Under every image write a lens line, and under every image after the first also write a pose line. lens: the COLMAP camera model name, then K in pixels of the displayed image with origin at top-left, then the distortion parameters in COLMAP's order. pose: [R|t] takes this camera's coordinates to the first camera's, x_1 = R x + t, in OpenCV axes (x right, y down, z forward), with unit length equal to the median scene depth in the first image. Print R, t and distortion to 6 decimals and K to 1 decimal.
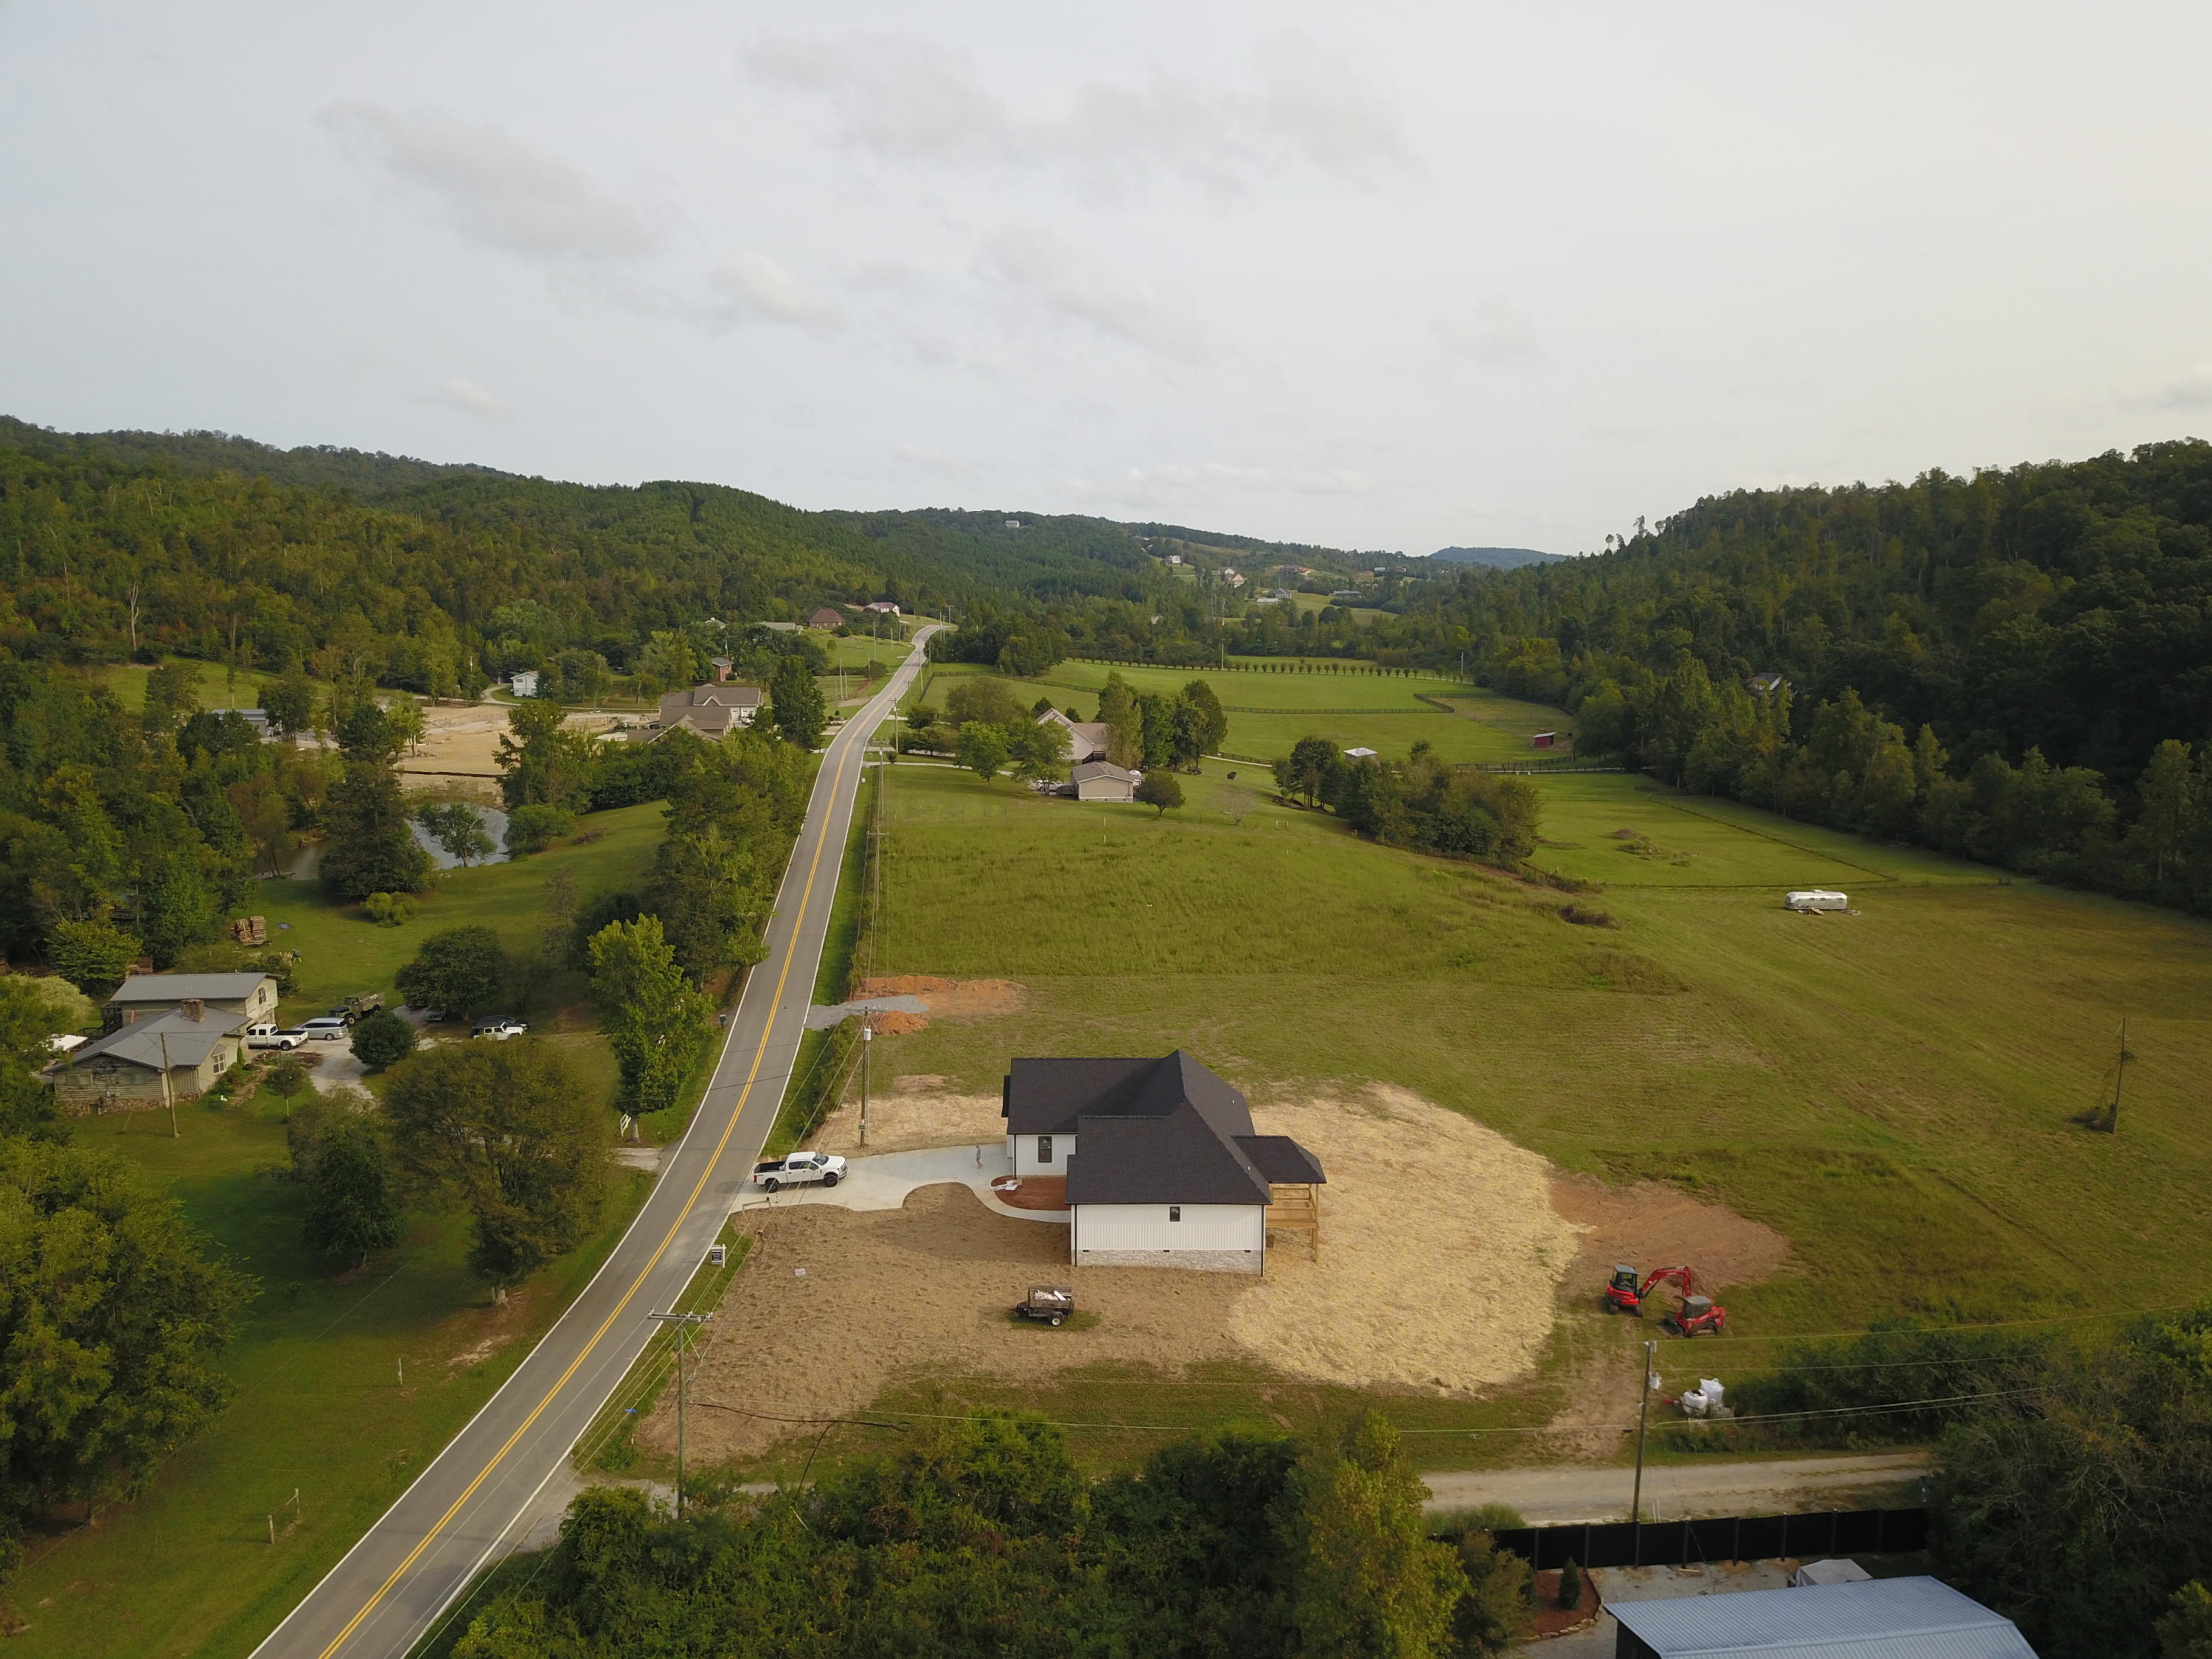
lens RADIAL K [[1694.9, 0, 1106.0], [0, 1694.9, 829.5], [0, 0, 1]] dist [0.033311, -0.078519]
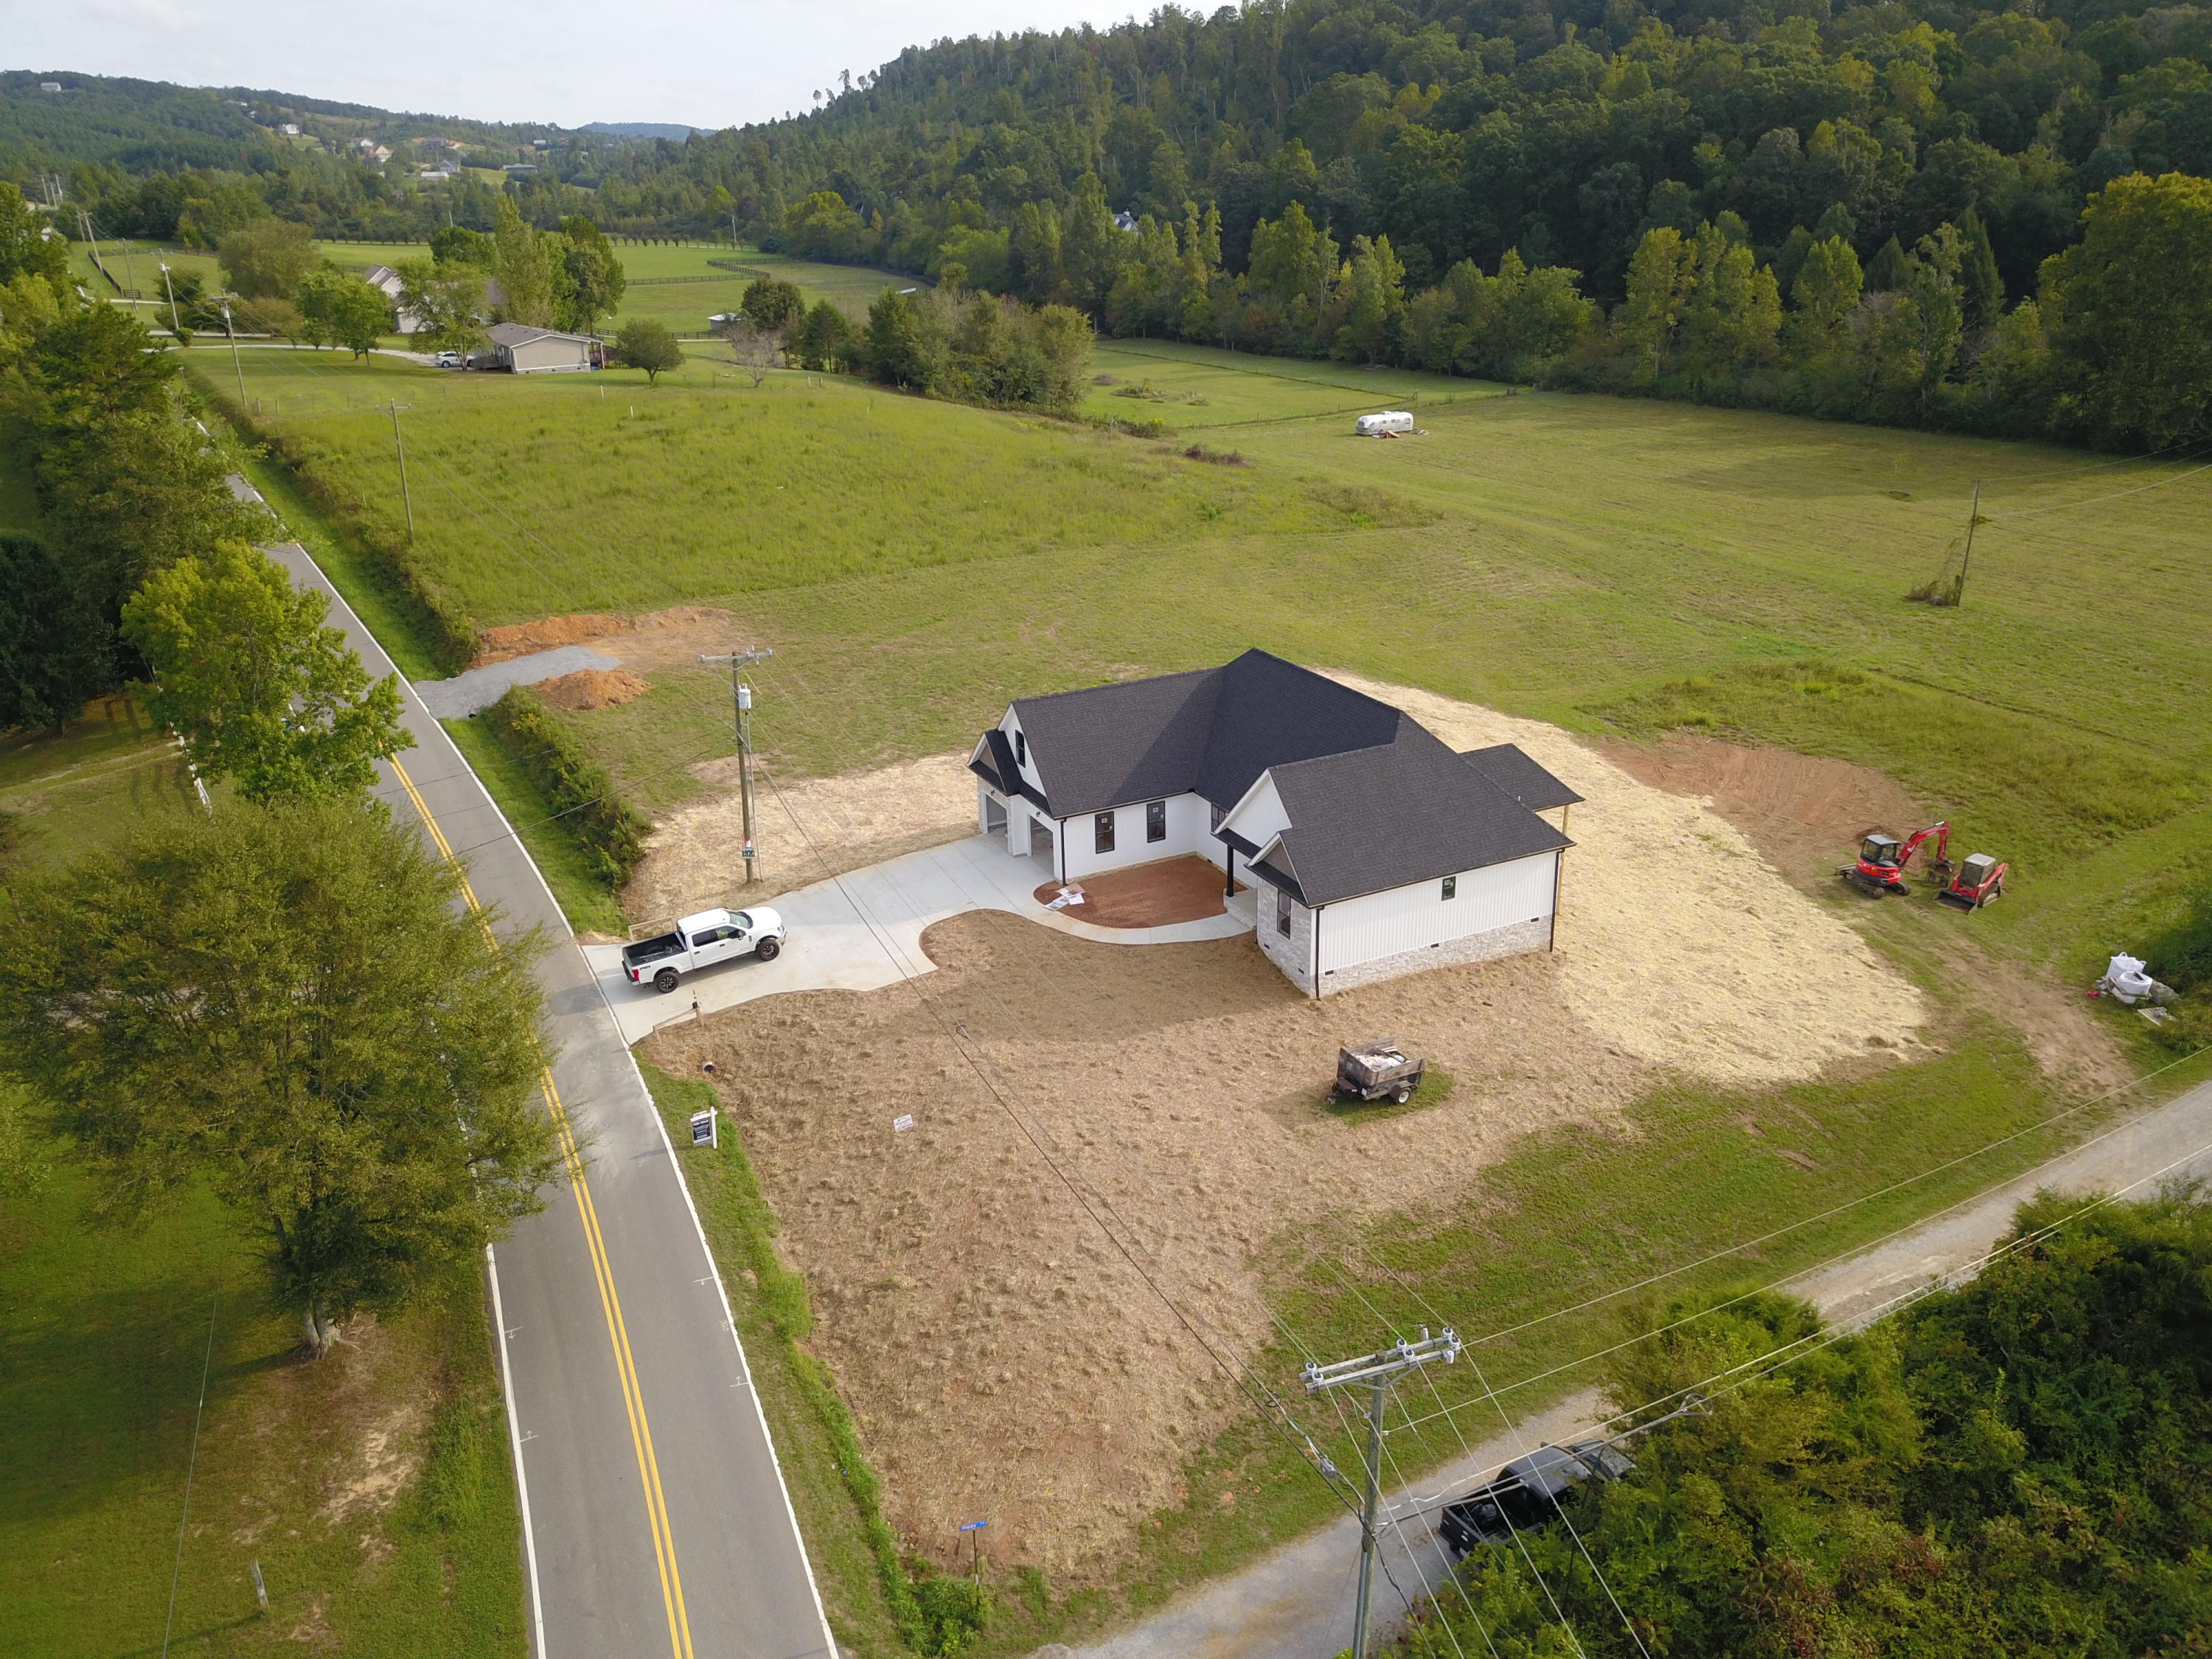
lens RADIAL K [[1700.2, 0, 1124.5], [0, 1700.2, 842.0], [0, 0, 1]] dist [0.007542, -0.001221]
pose [[0.886841, -0.187884, 0.422152, -0.240182], [0.084626, 0.964191, 0.251346, 0.028225], [-0.454259, -0.187178, 0.870984, 0.362417]]
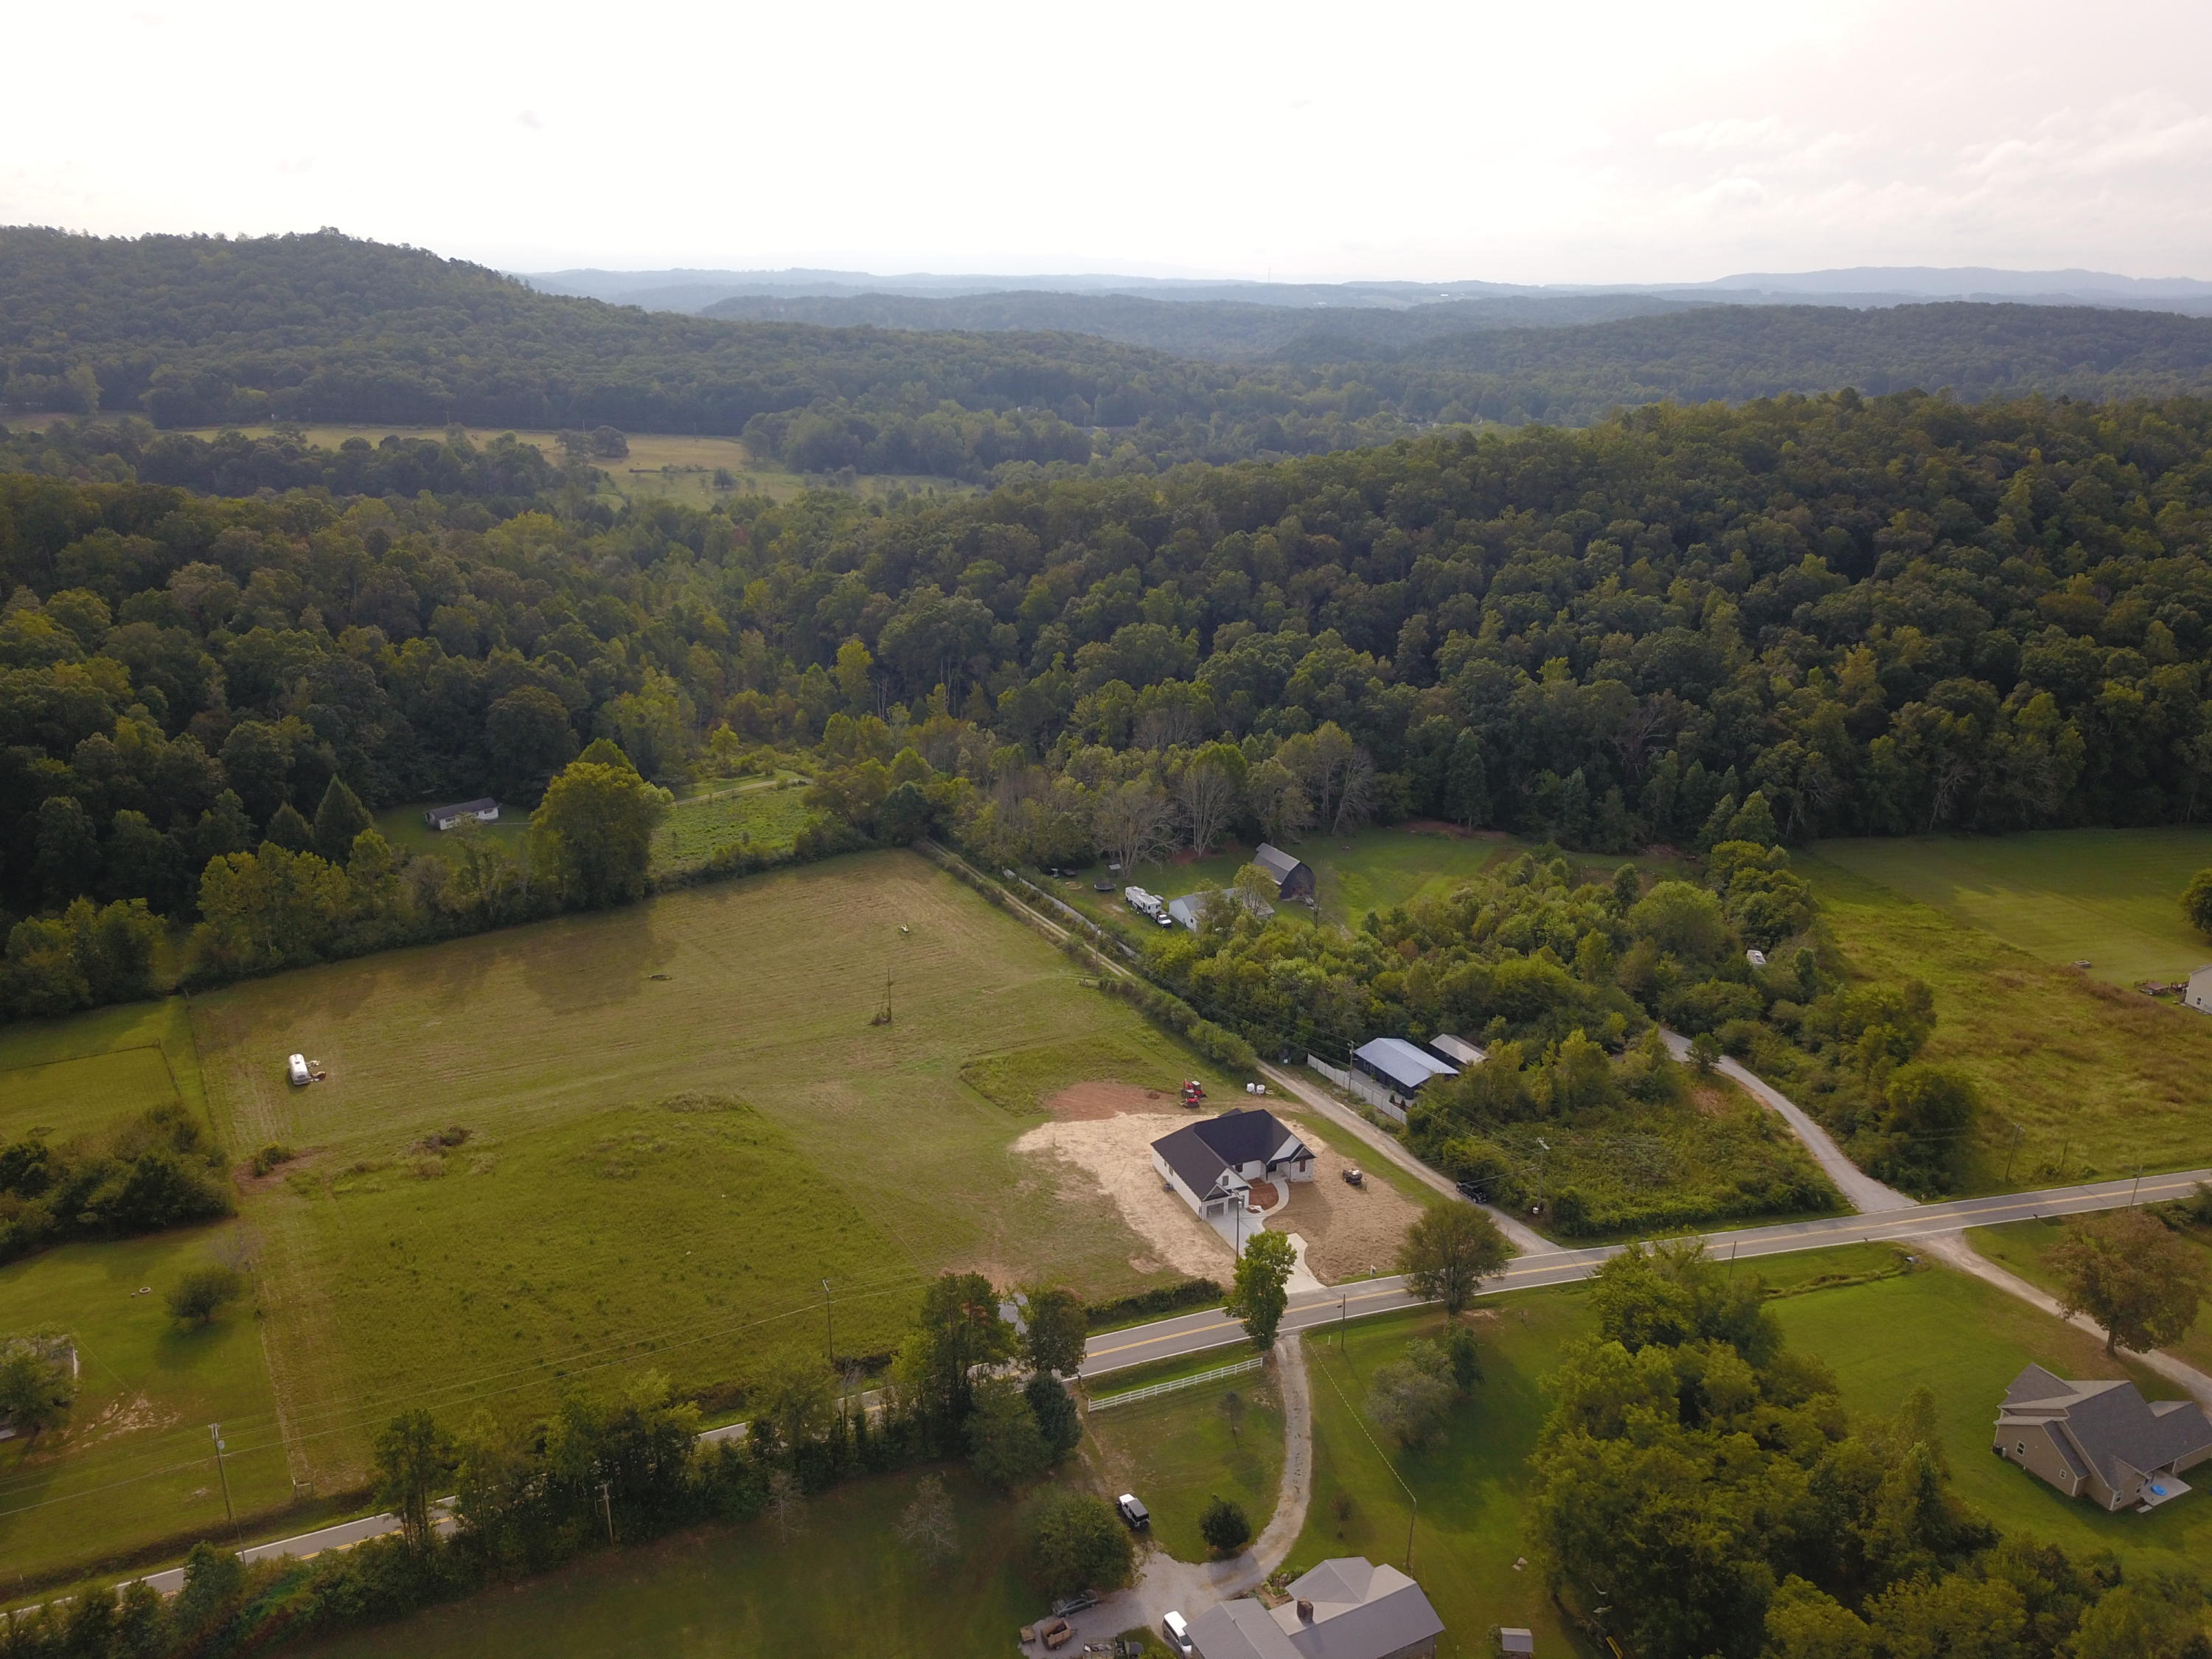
lens RADIAL K [[1700.2, 0, 1124.5], [0, 1700.2, 842.0], [0, 0, 1]] dist [0.007542, -0.001221]
pose [[-0.395206, -0.301956, 0.867545, -1.338595], [0.119468, 0.919512, 0.374467, -0.806234], [-0.910791, 0.251635, -0.327323, 1.380418]]
